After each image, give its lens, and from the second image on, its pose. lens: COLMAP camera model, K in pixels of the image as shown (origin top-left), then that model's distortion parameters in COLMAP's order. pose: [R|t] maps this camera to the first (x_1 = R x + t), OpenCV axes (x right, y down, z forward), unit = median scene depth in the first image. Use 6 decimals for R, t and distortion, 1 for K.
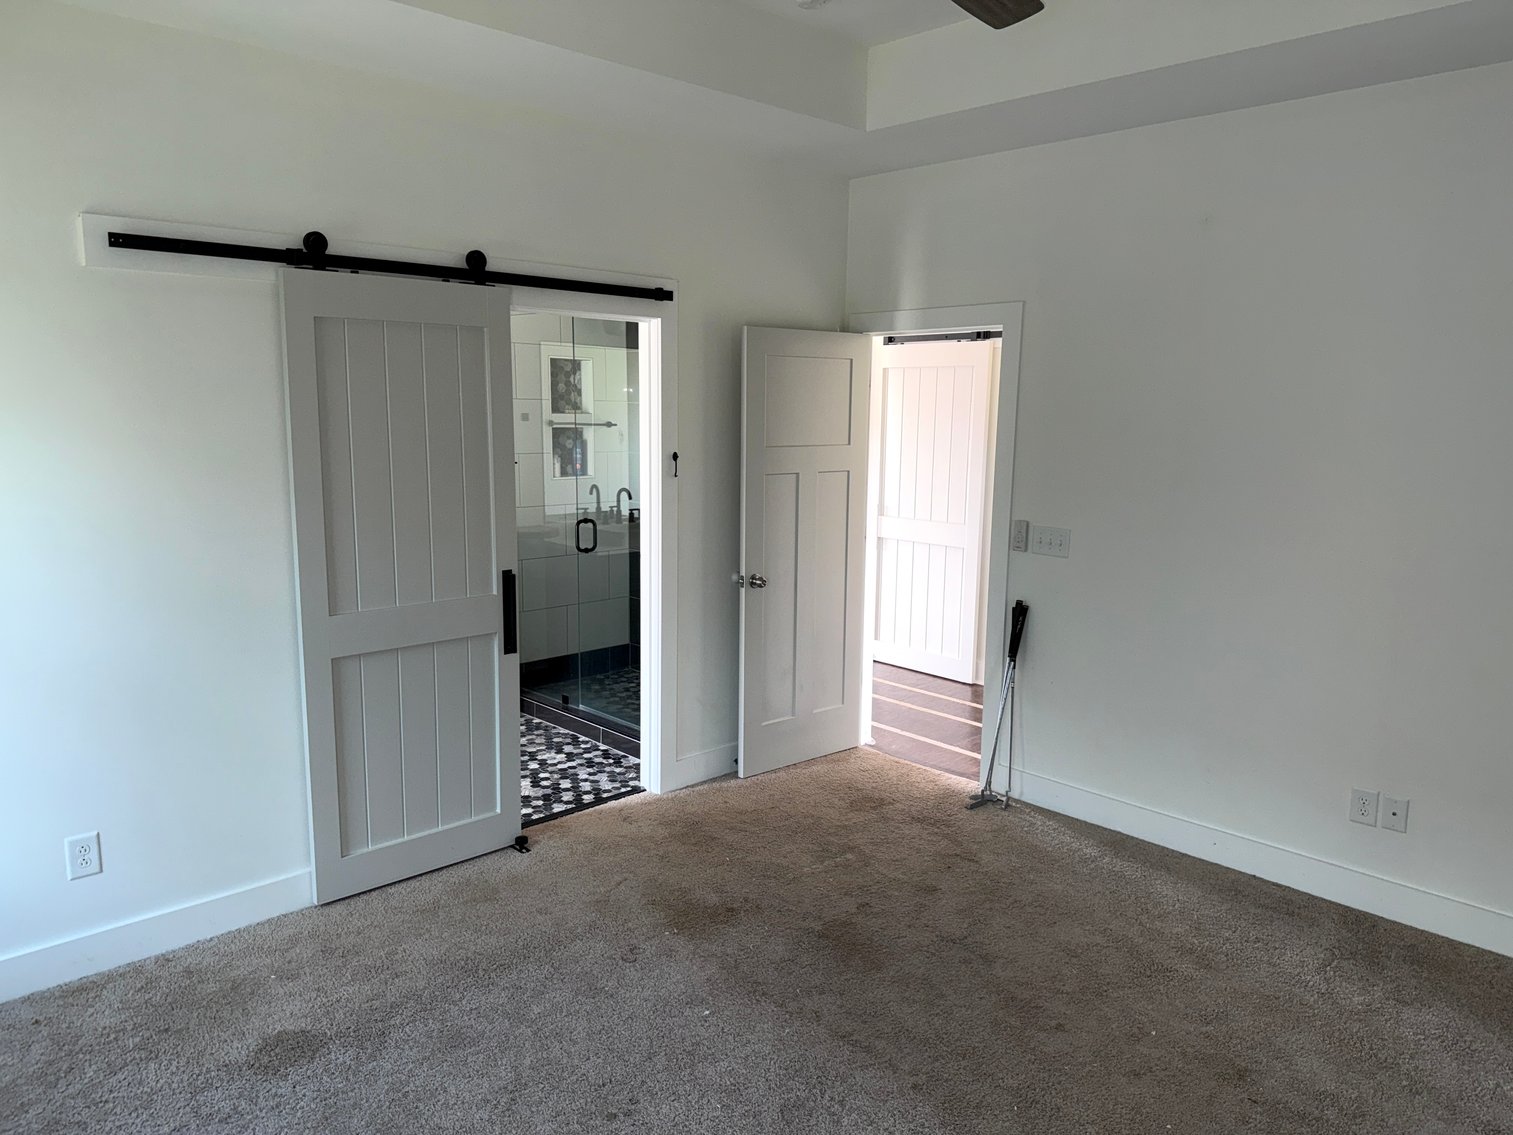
lens RADIAL K [[1059.1, 0, 761.4], [0, 1059.1, 573.6], [0, 0, 1]] dist [0.119634, -0.206878]
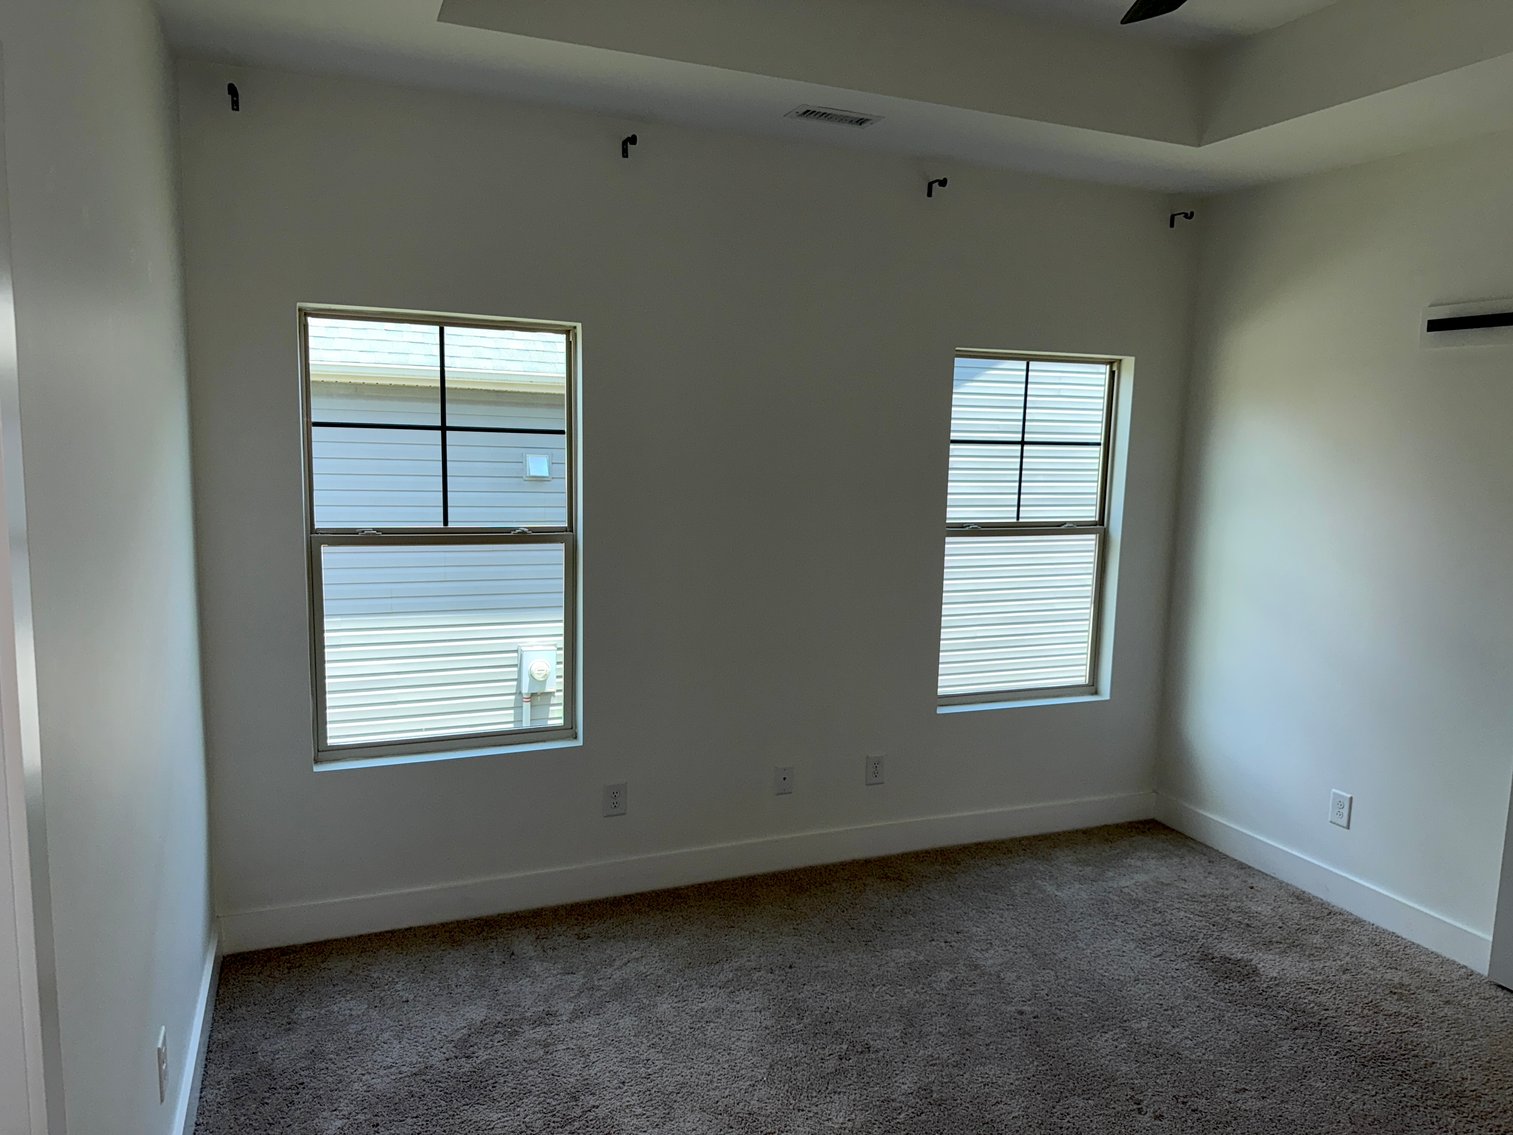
lens RADIAL K [[1059.1, 0, 761.4], [0, 1059.1, 573.6], [0, 0, 1]] dist [0.119634, -0.206878]
pose [[-0.373575, 0.103999, -0.921752, 0.782674], [-0.179667, 0.966765, 0.181895, -0.117680], [0.910034, 0.233560, -0.342474, 0.747248]]
